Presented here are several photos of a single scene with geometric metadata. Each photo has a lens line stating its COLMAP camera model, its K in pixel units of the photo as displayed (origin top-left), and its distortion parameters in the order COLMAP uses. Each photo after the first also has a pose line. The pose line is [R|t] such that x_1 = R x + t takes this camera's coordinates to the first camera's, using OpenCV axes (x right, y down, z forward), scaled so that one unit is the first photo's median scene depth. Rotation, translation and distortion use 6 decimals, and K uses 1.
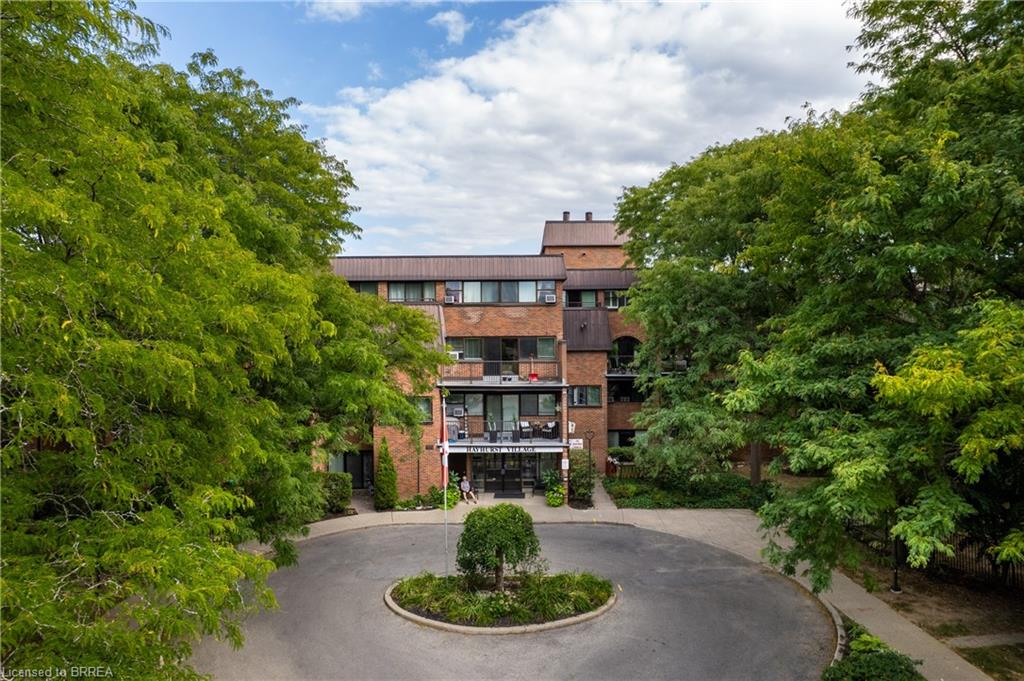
lens RADIAL K [[653.6, 0, 513.7], [0, 653.6, 319.8], [0, 0, 1]] dist [-0.040507, -0.000275]
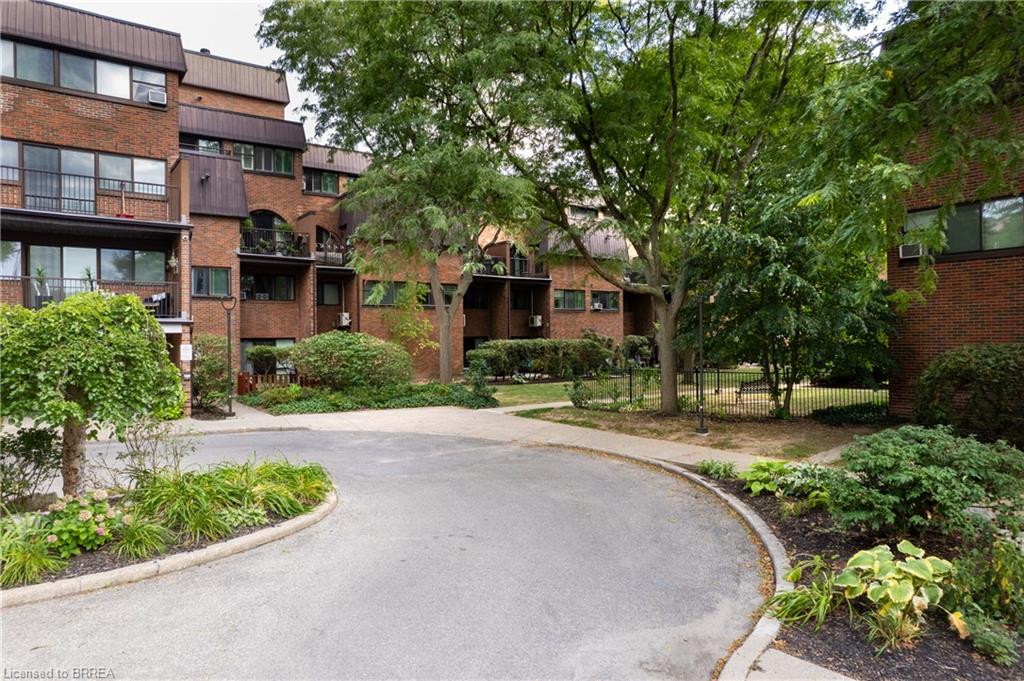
lens RADIAL K [[654.0, 0, 512.0], [0, 654.0, 340.5], [0, 0, 1]] dist [-0.088580, 0.079054]
pose [[0.818460, -0.000210, 0.574564, -0.017762], [-0.015011, 0.999651, 0.021748, 0.192558], [-0.574367, -0.026425, 0.818171, 0.325970]]
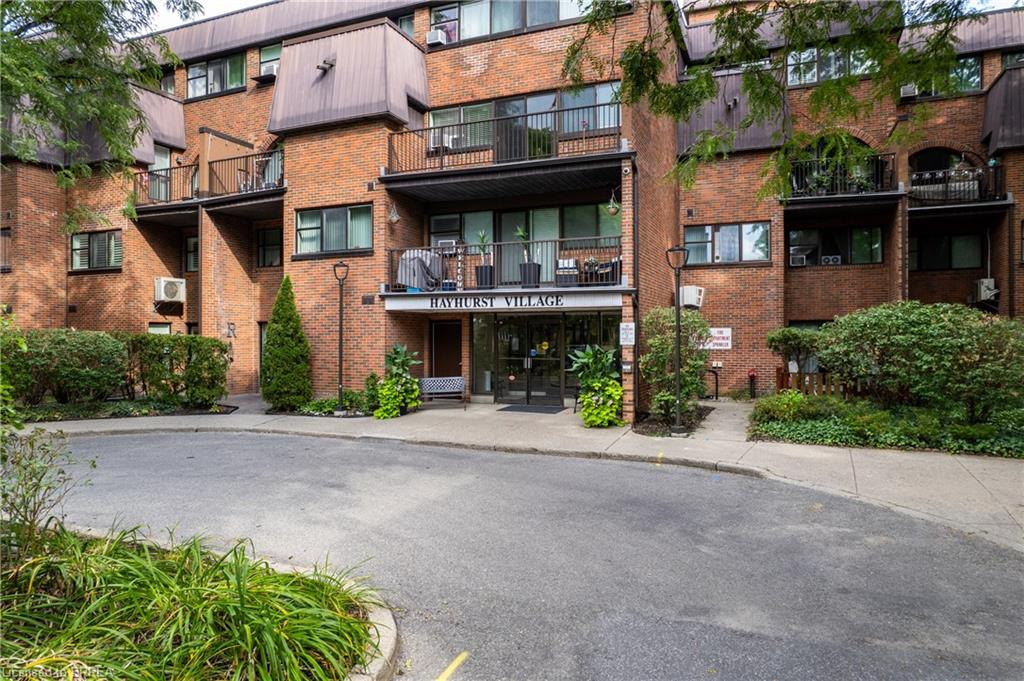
lens RADIAL K [[654.0, 0, 512.0], [0, 654.0, 340.5], [0, 0, 1]] dist [-0.088580, 0.079054]
pose [[0.918856, 0.010336, -0.394458, 0.179593], [0.004212, 0.999343, 0.035998, 0.210282], [0.394571, -0.034739, 0.918209, 0.573093]]
